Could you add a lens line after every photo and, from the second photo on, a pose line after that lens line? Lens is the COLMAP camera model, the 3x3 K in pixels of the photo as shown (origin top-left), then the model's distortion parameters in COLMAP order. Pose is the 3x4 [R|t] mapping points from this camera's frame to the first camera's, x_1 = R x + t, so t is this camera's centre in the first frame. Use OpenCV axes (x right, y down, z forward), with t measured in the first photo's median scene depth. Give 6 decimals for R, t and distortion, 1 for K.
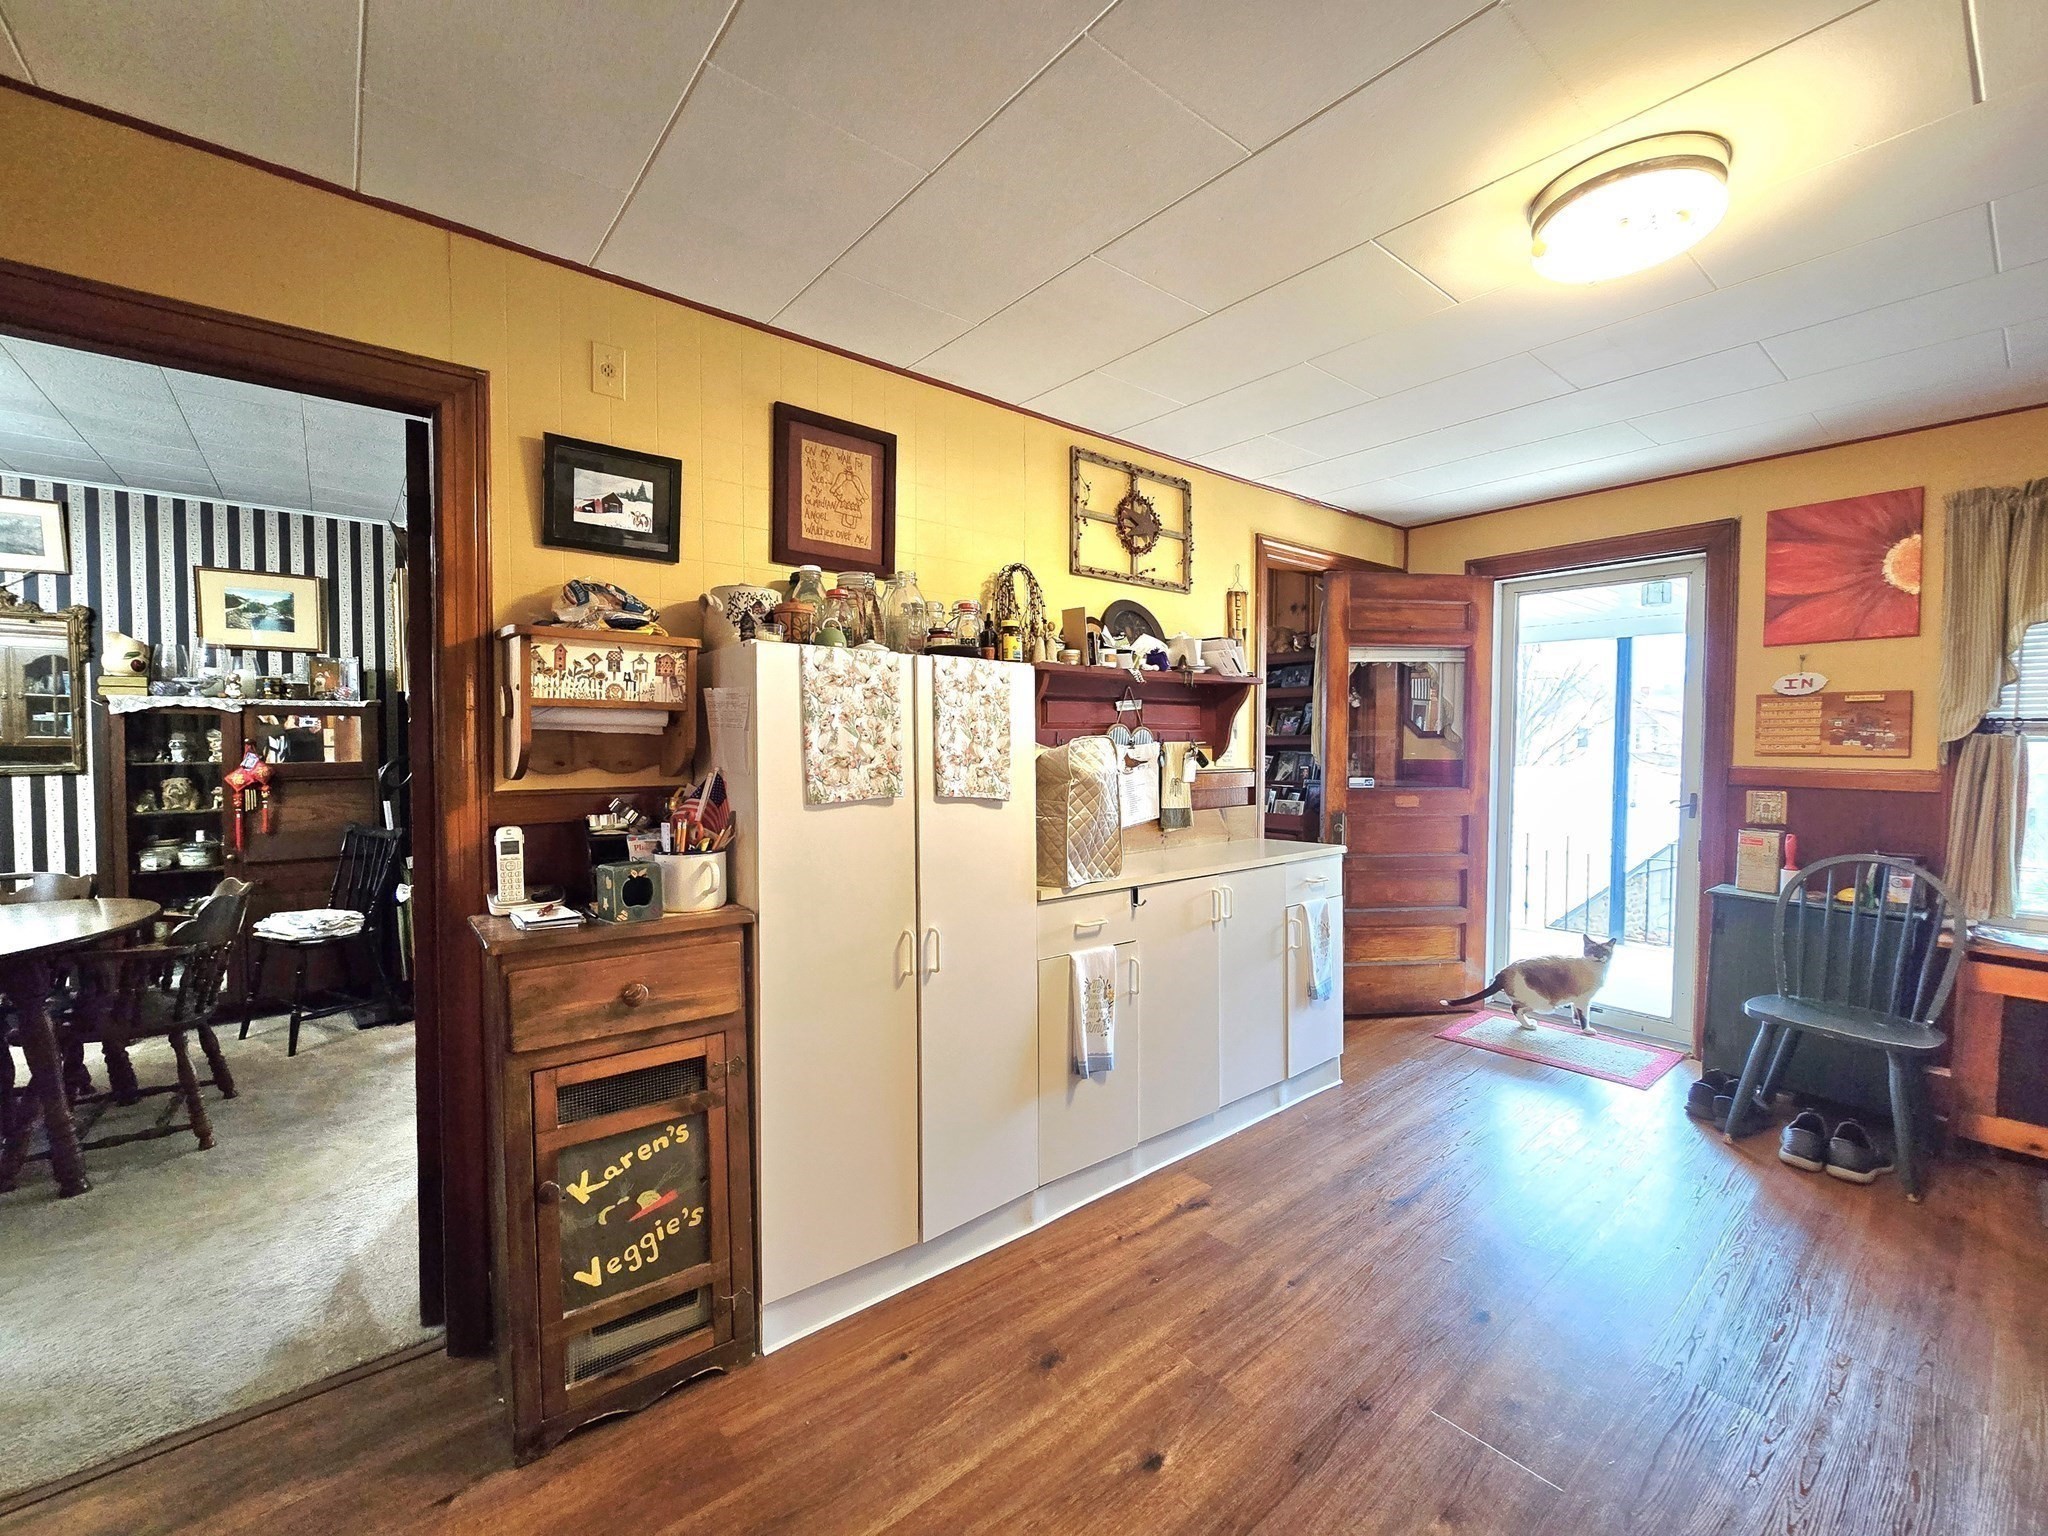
lens RADIAL K [[842.0, 0, 1018.8], [0, 842.0, 768.1], [0, 0, 1]] dist [-0.000410, 0.000825]
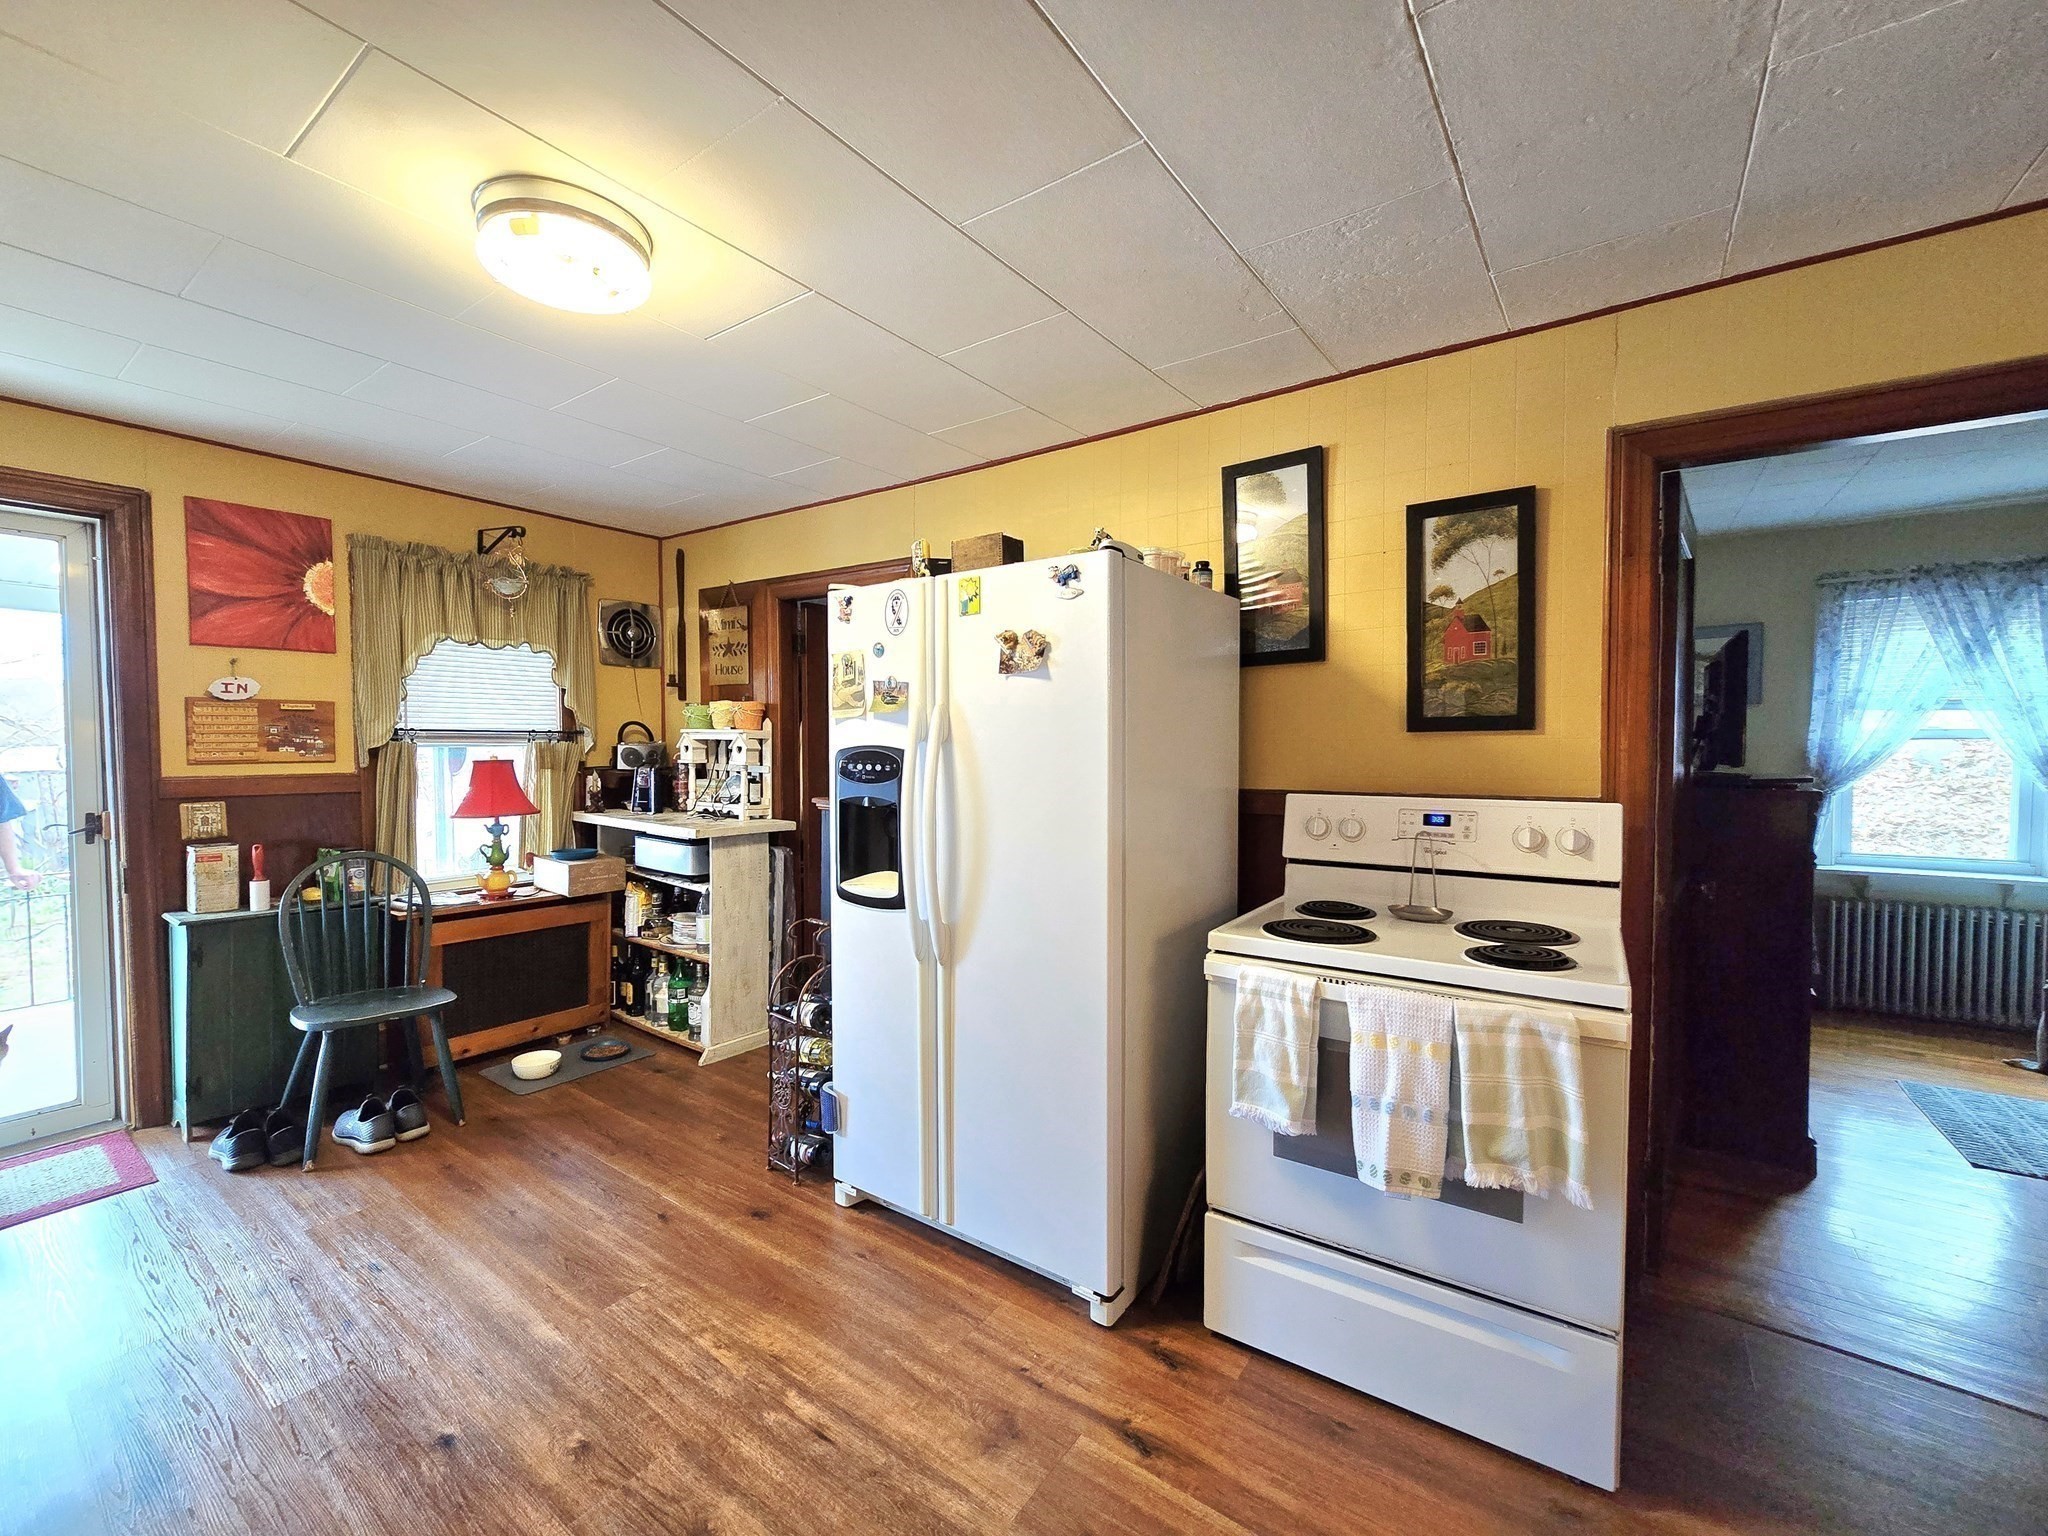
lens RADIAL K [[842.0, 0, 1016.8], [0, 842.0, 767.7], [0, 0, 1]] dist [-0.000410, 0.000825]
pose [[-0.255034, -0.031517, 0.966418, -0.265729], [0.031234, 0.998679, 0.040811, -0.023875], [-0.966428, 0.040594, -0.253712, 0.438157]]
